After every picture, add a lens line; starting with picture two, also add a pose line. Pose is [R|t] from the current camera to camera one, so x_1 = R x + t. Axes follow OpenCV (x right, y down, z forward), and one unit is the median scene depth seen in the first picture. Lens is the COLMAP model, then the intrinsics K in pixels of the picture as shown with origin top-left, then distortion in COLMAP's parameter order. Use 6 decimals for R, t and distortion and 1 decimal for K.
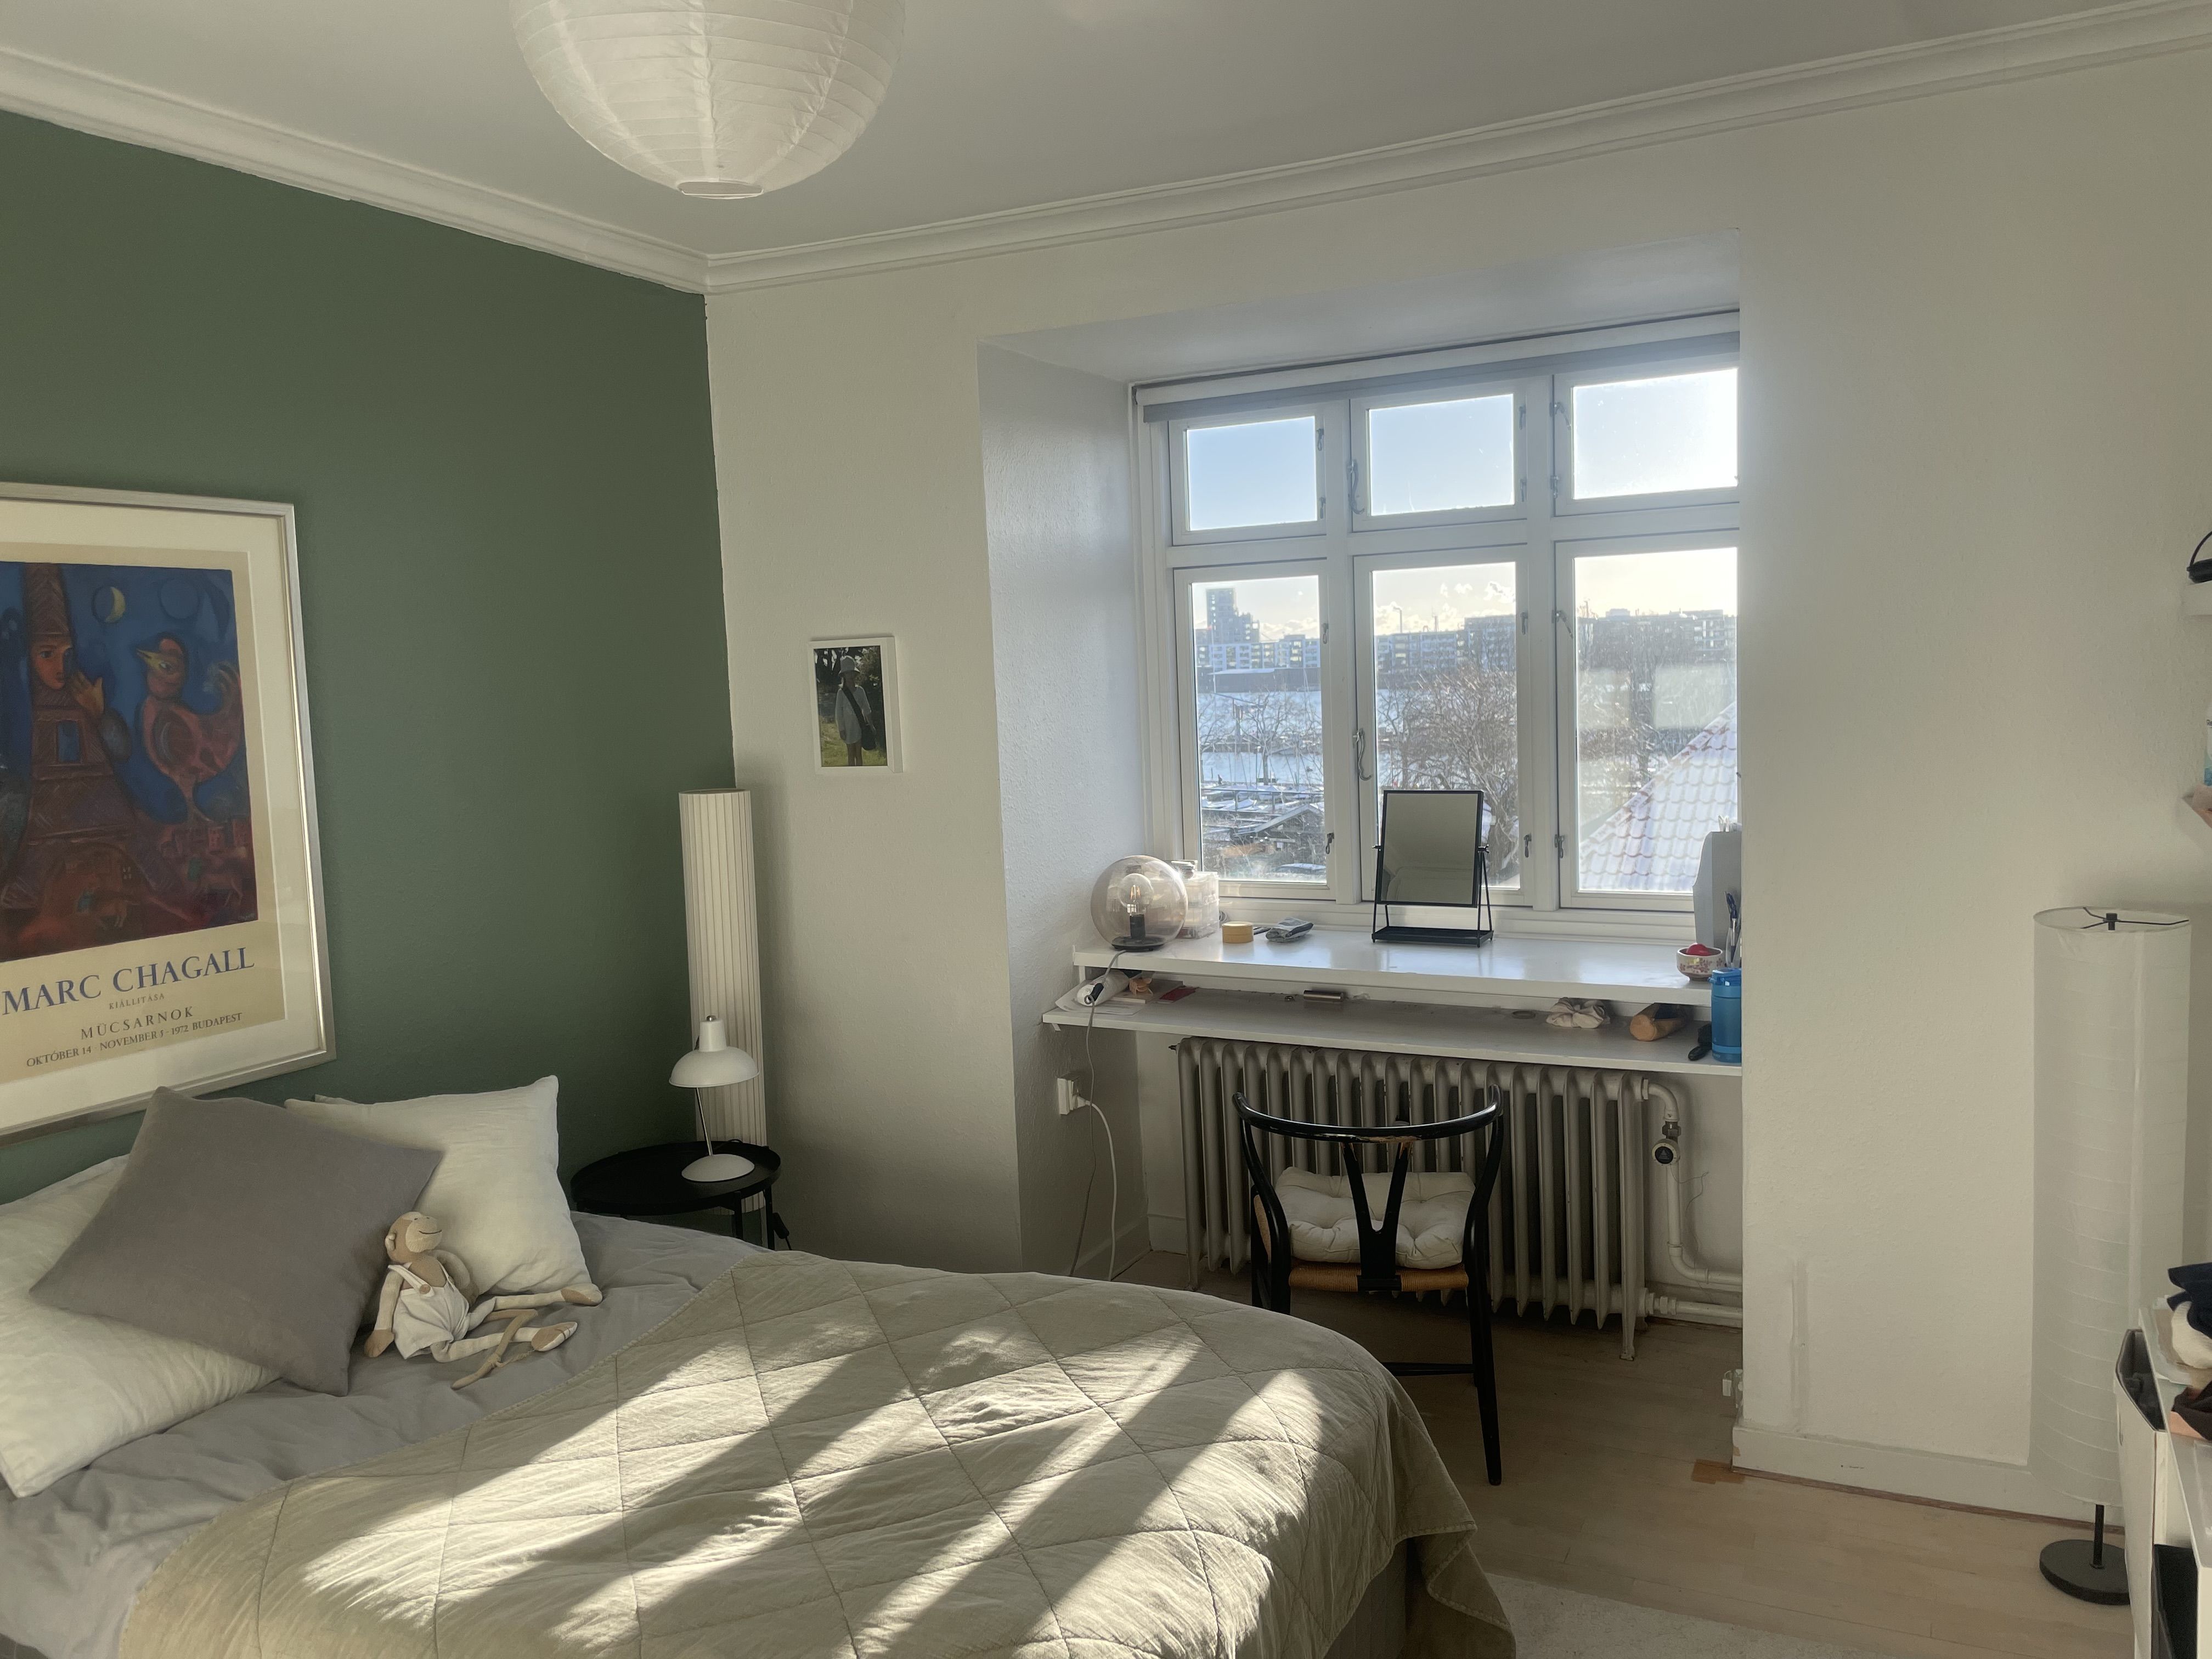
lens RADIAL K [[1605.6, 0, 1119.0], [0, 1605.6, 815.2], [0, 0, 1]] dist [0.004565, 0.006807]
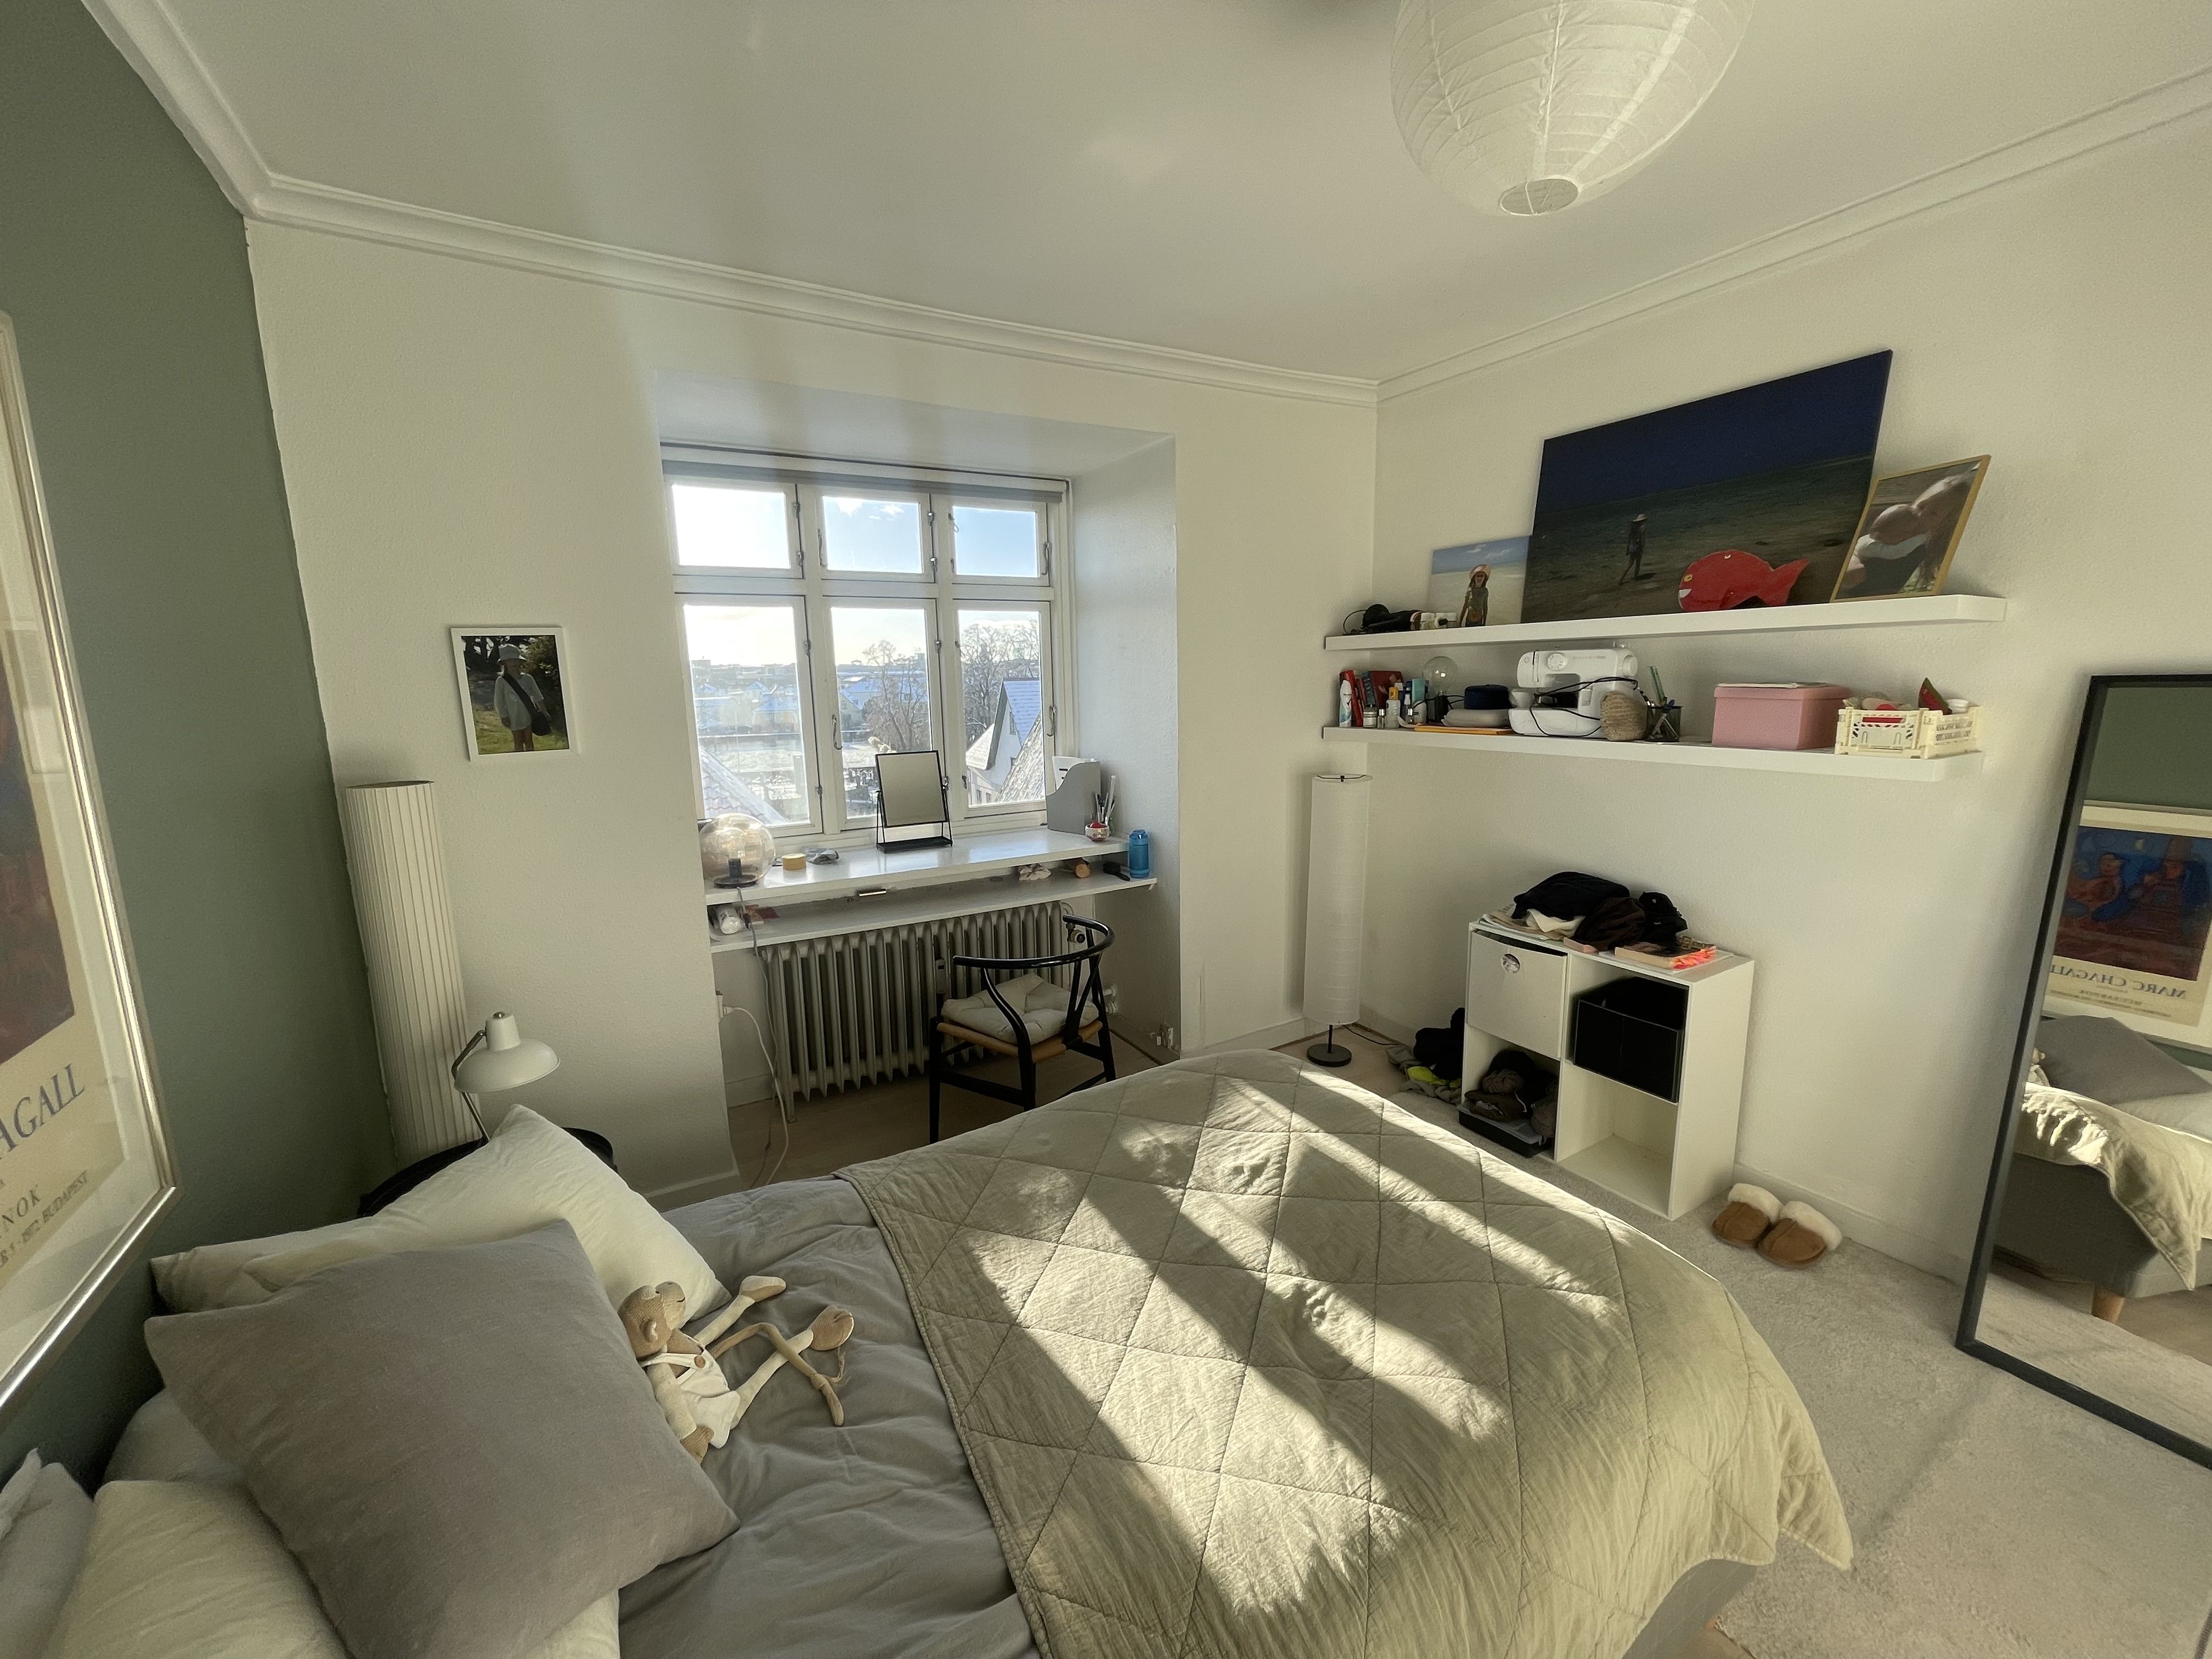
lens RADIAL K [[896.1, 0, 1055.7], [0, 896.1, 824.5], [0, 0, 1]] dist [-0.000998, -0.000069]
pose [[0.577267, -0.108286, 0.809344, -0.474079], [0.079833, 0.993904, 0.076037, -0.000281], [-0.812644, 0.020719, 0.582393, 0.410905]]
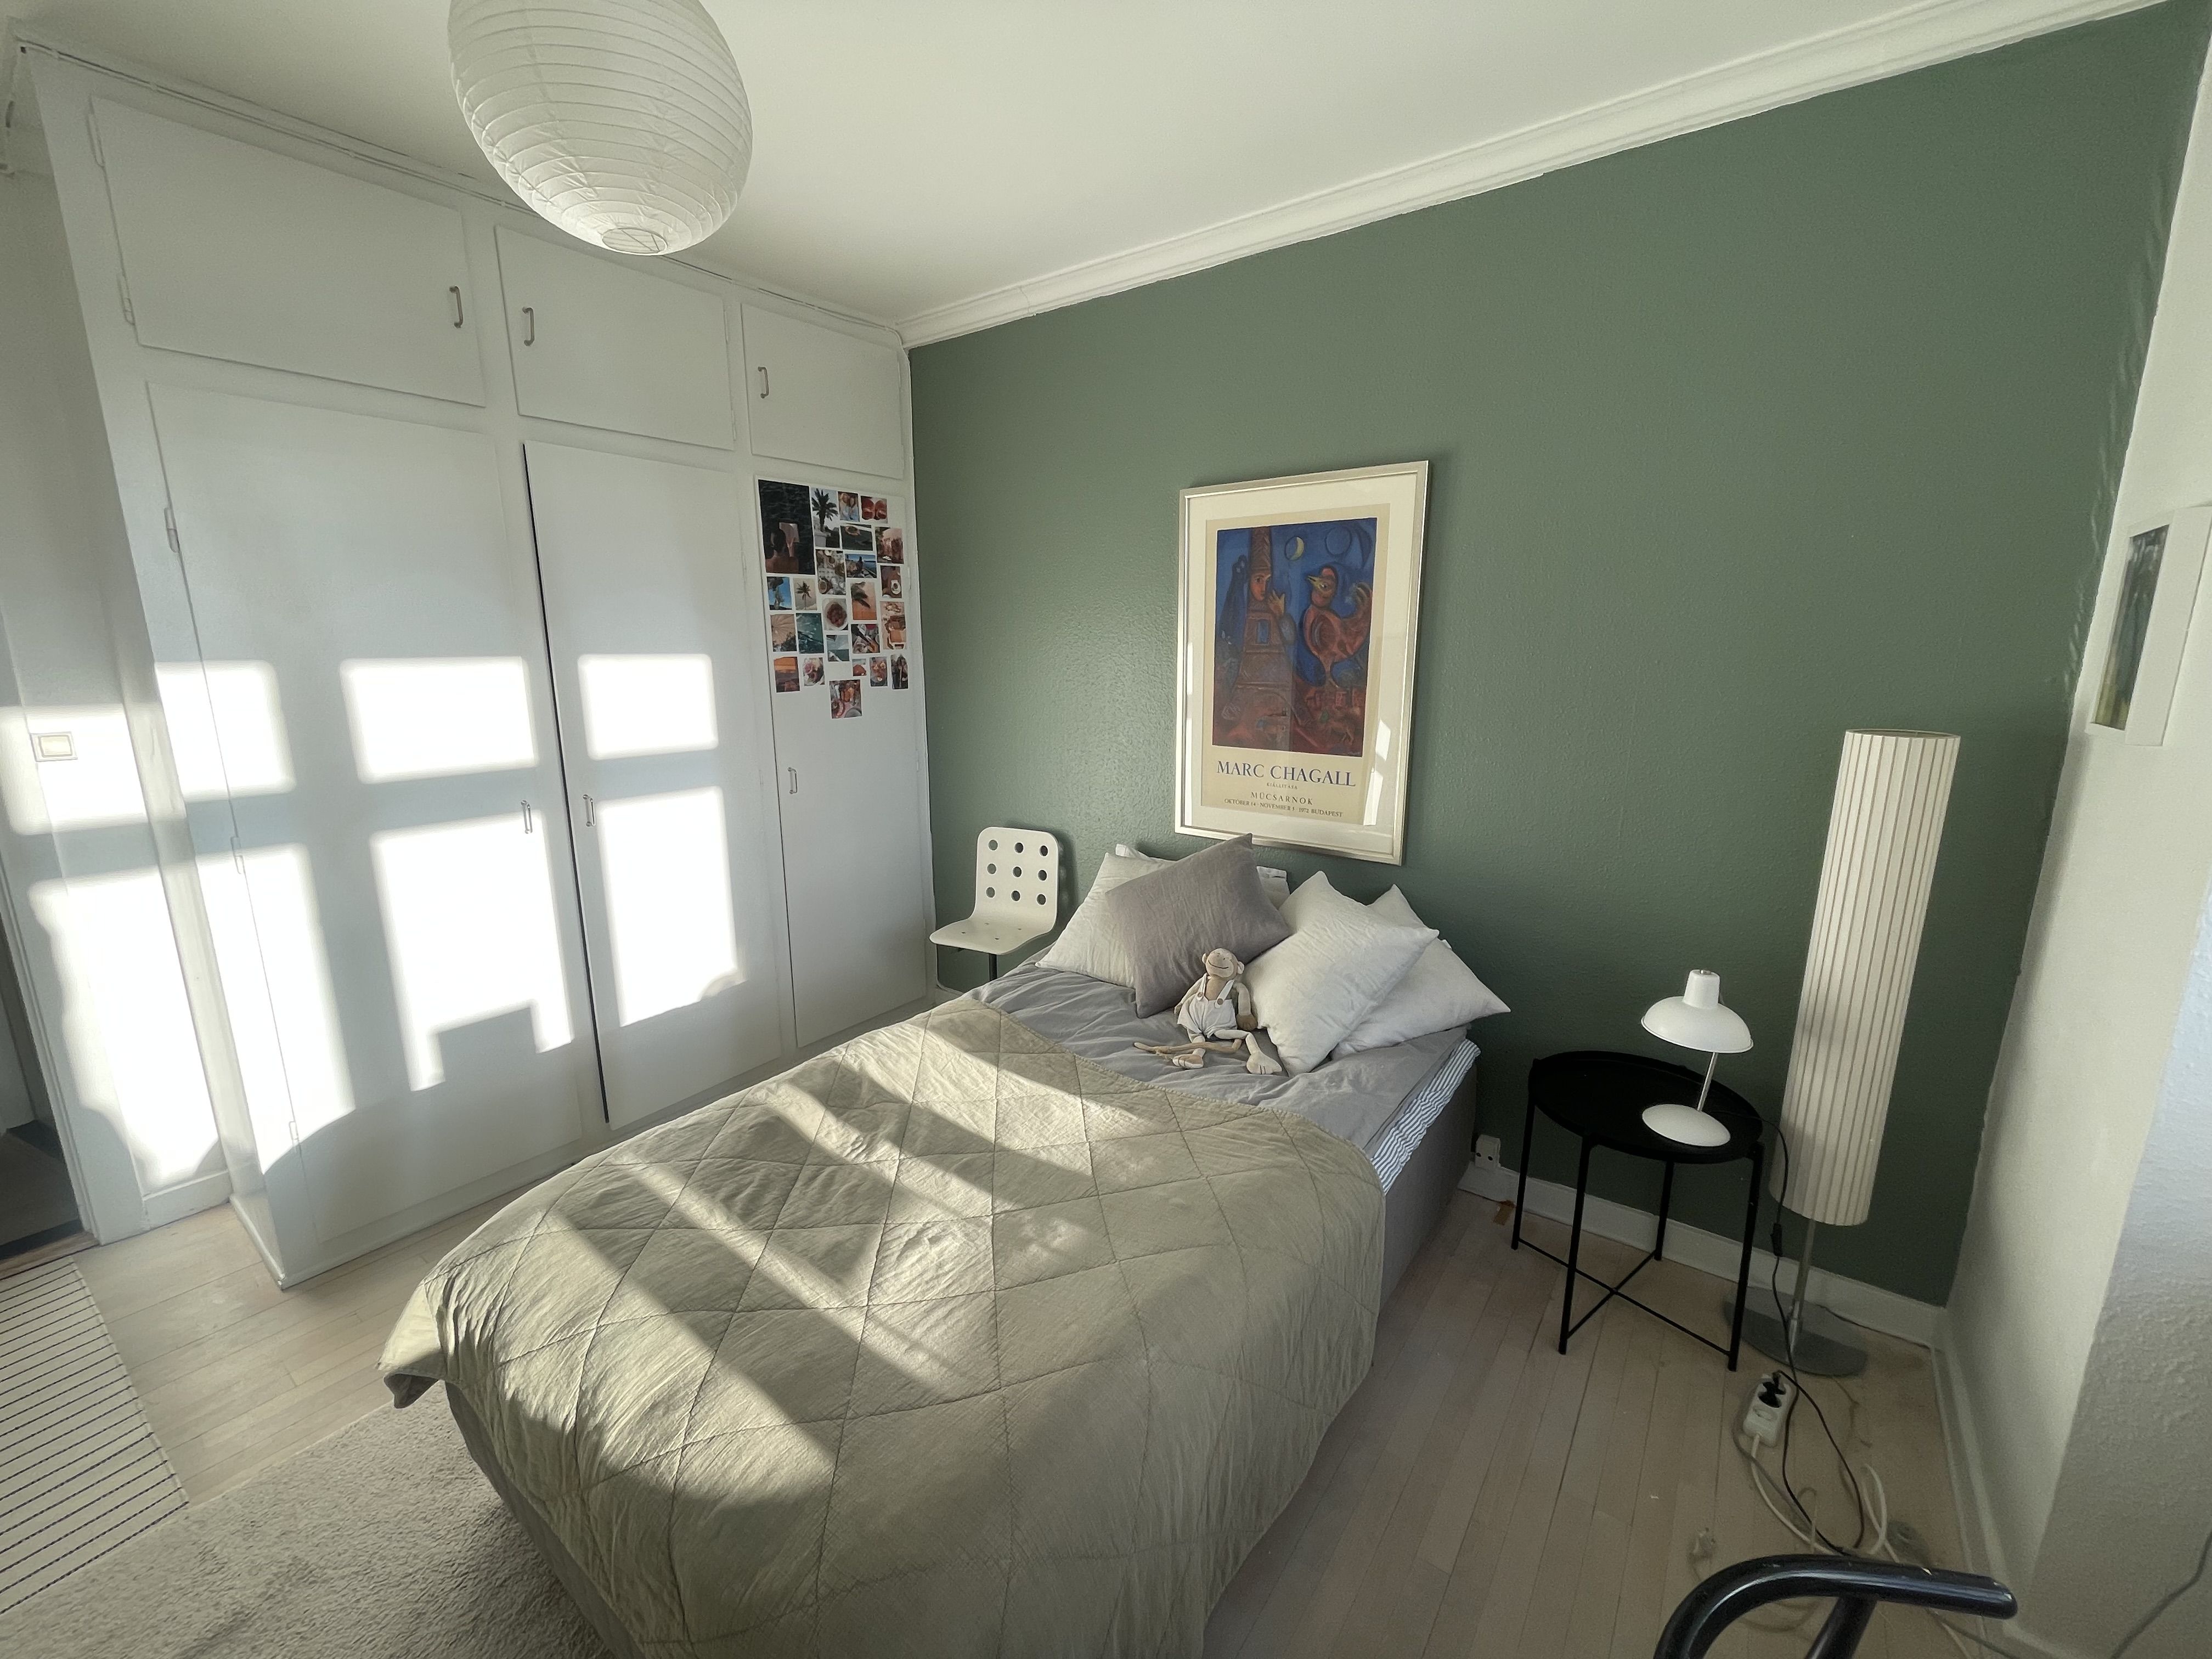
lens RADIAL K [[886.3, 0, 1106.0], [0, 886.3, 829.5], [0, 0, 1]] dist [-0.001624, -0.000082]
pose [[-0.155850, 0.237355, -0.958840, 0.262676], [-0.089259, 0.963346, 0.252979, -0.048463], [0.983740, 0.125012, -0.128952, 0.713595]]
